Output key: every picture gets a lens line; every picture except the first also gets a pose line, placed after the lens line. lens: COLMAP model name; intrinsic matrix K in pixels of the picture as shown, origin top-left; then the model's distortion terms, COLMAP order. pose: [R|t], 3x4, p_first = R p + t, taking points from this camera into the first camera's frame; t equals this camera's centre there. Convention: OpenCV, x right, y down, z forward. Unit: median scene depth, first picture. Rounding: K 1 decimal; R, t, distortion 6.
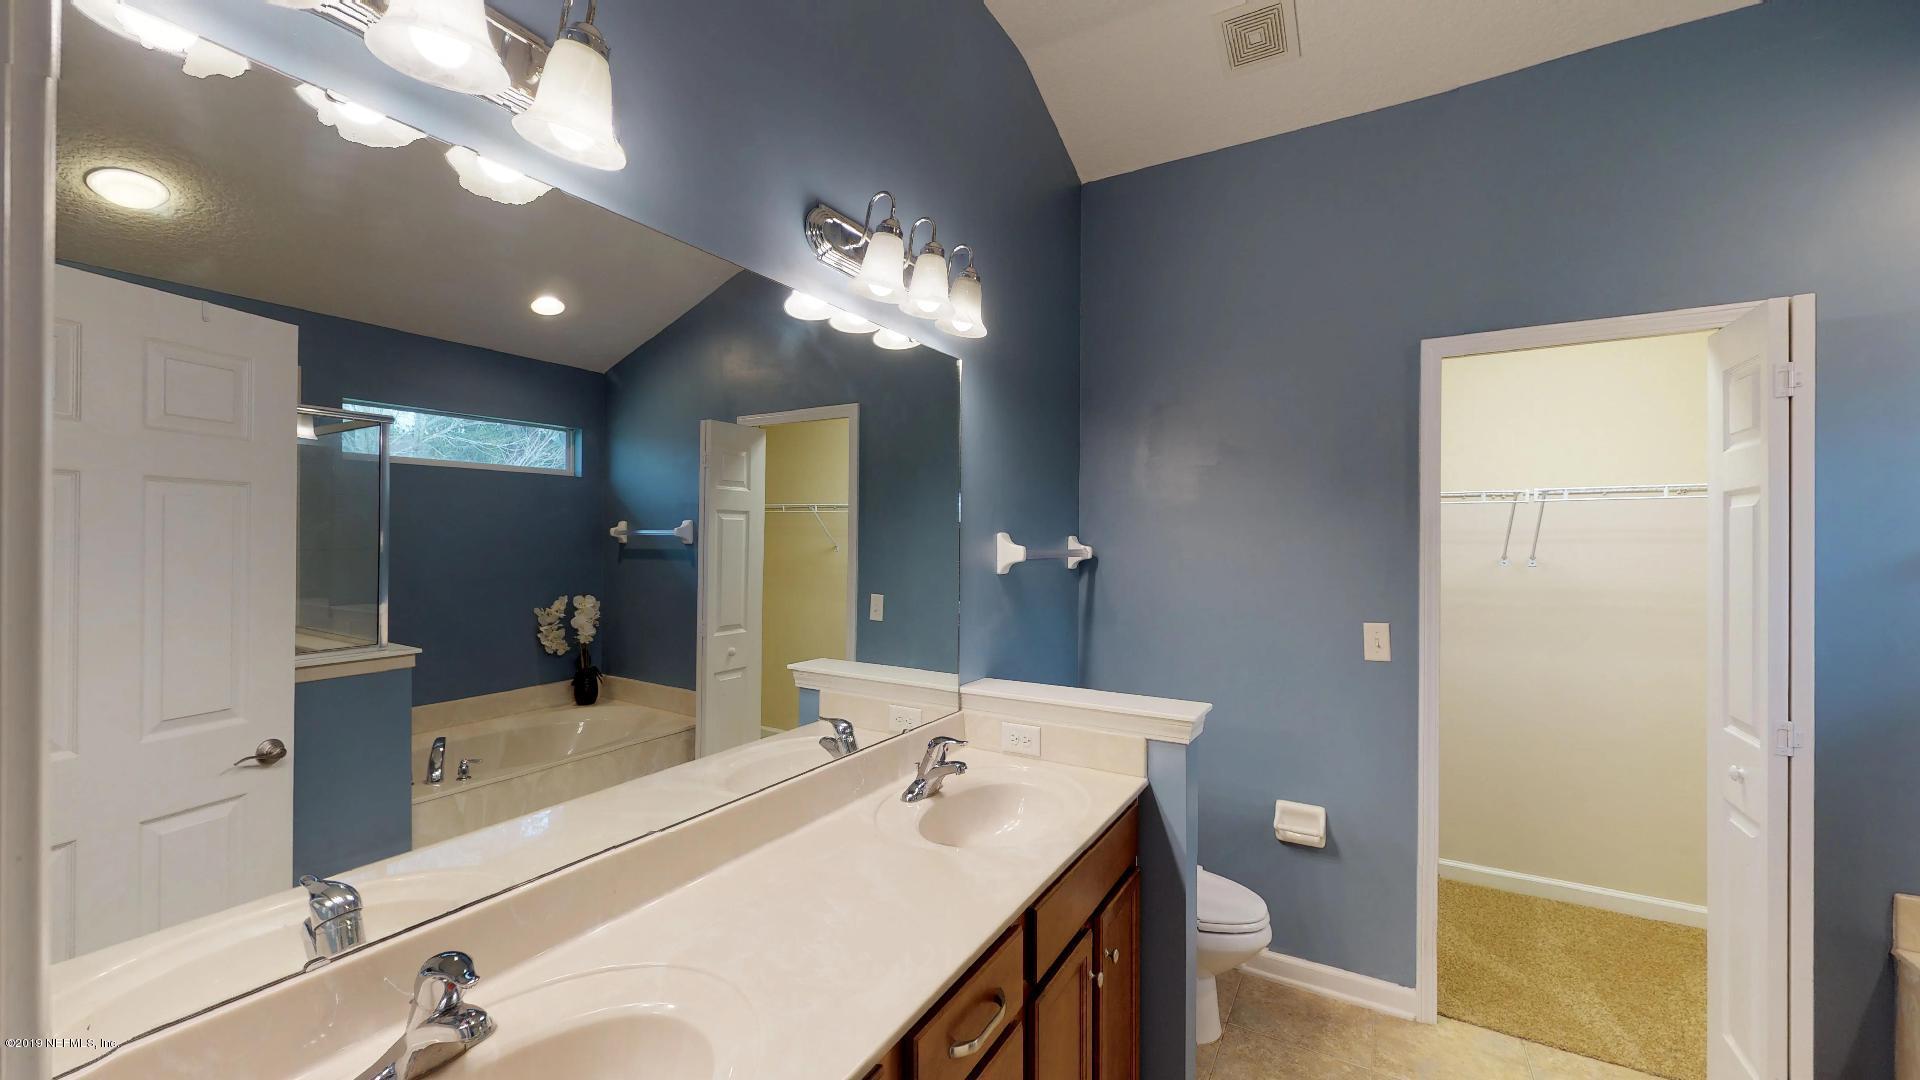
lens RADIAL K [[723.2, 0, 961.1], [0, 723.2, 542.2], [0, 0, 1]] dist [-0.000817, 0.000369]
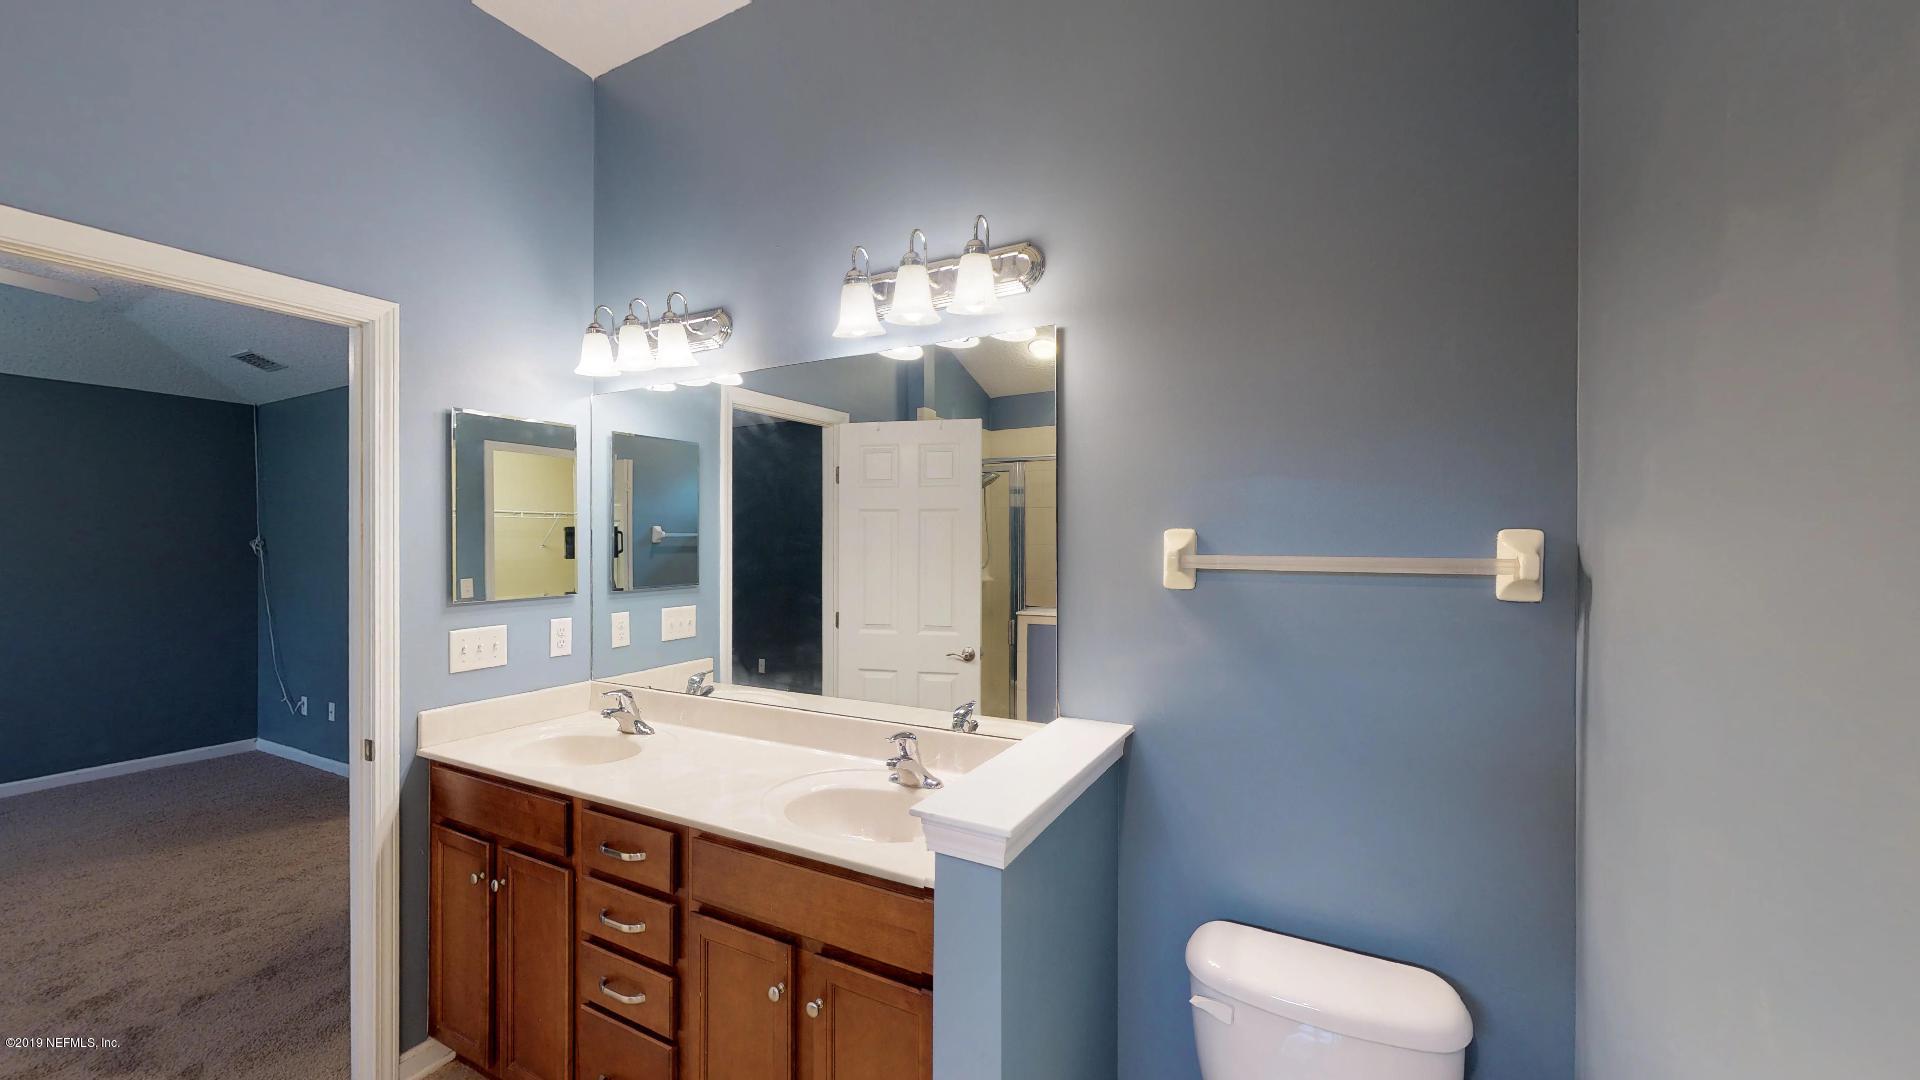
lens RADIAL K [[723.2, 0, 961.1], [0, 723.2, 542.2], [0, 0, 1]] dist [-0.000817, 0.000369]
pose [[0.038009, 0.006845, -0.999254, 0.862448], [0.004183, 0.999967, 0.007009, -0.007982], [0.999269, -0.004447, 0.037979, 0.893527]]
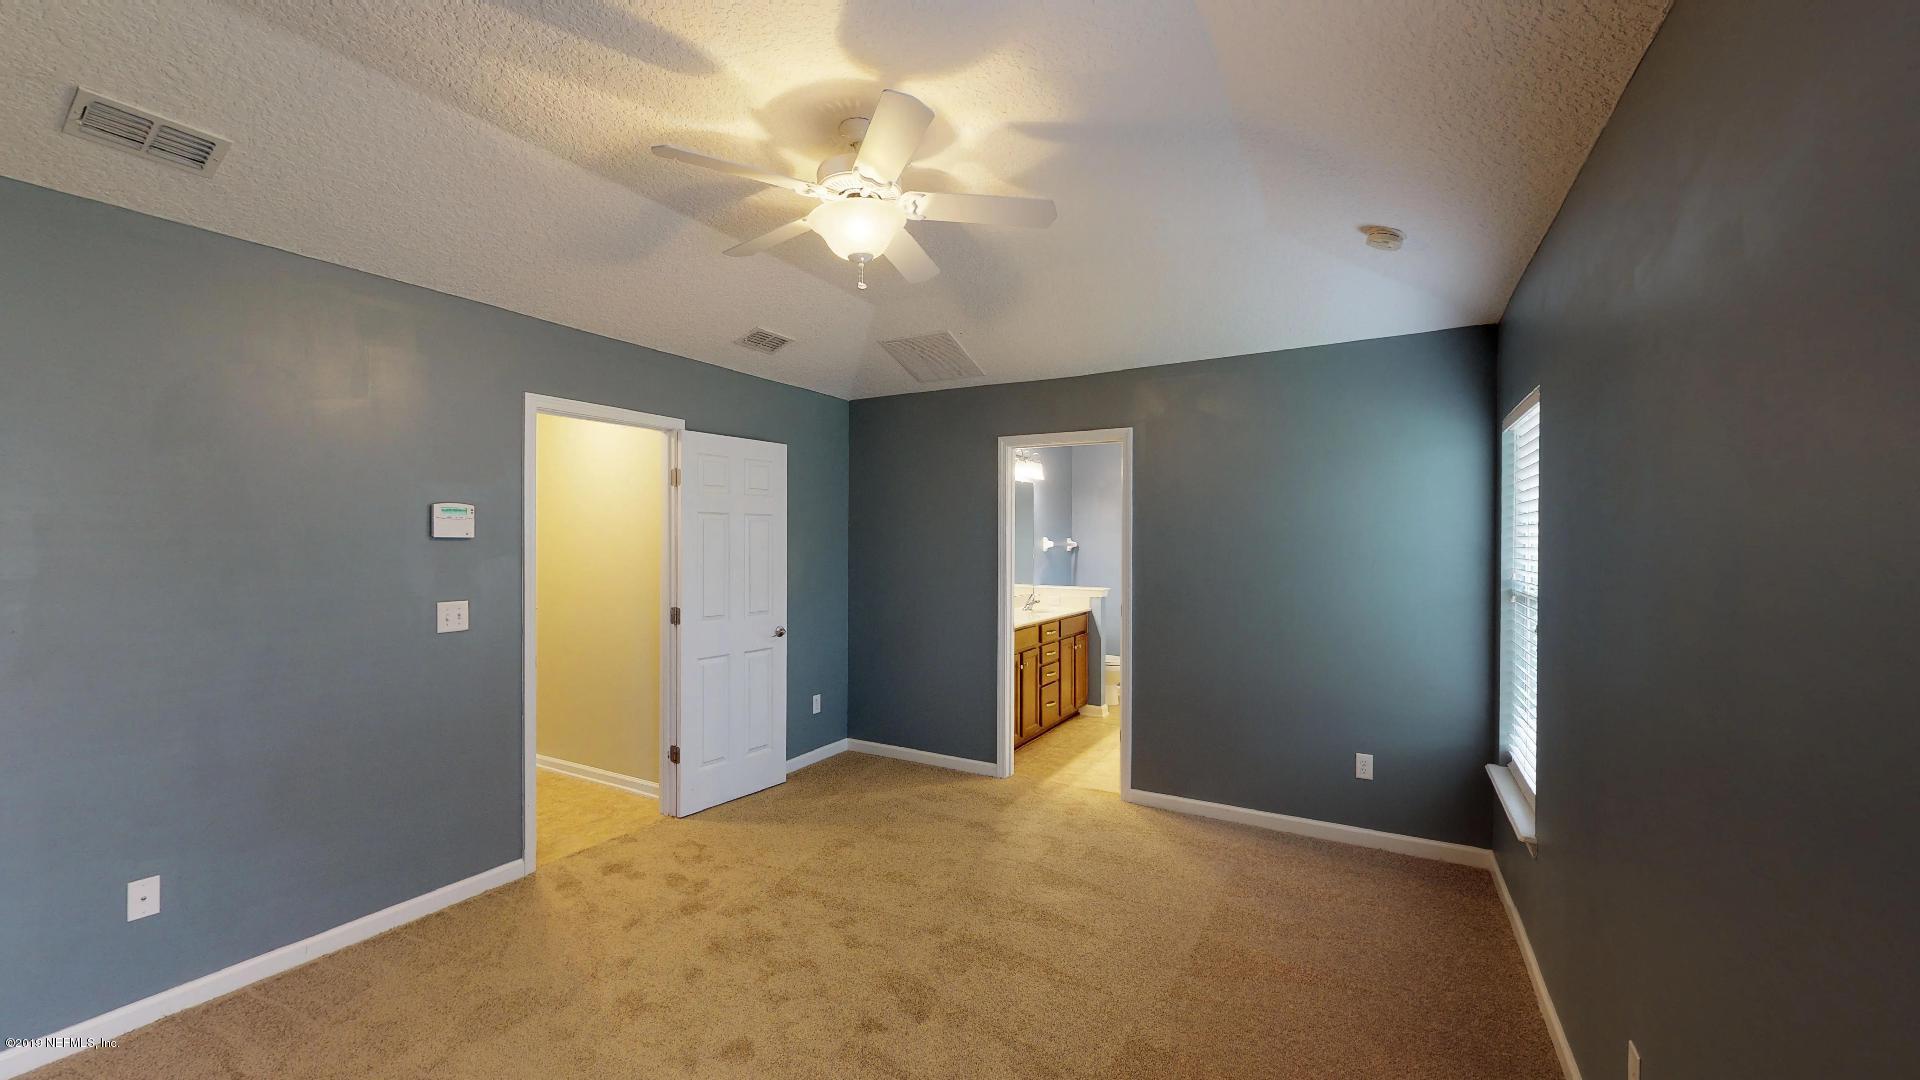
lens RADIAL K [[723.2, 0, 961.1], [0, 723.2, 542.2], [0, 0, 1]] dist [-0.000817, 0.000369]
pose [[0.999973, 0.000823, 0.007234, -0.351015], [-0.000798, 0.999993, -0.003529, 0.020833], [-0.007237, 0.003523, 0.999968, -2.218222]]
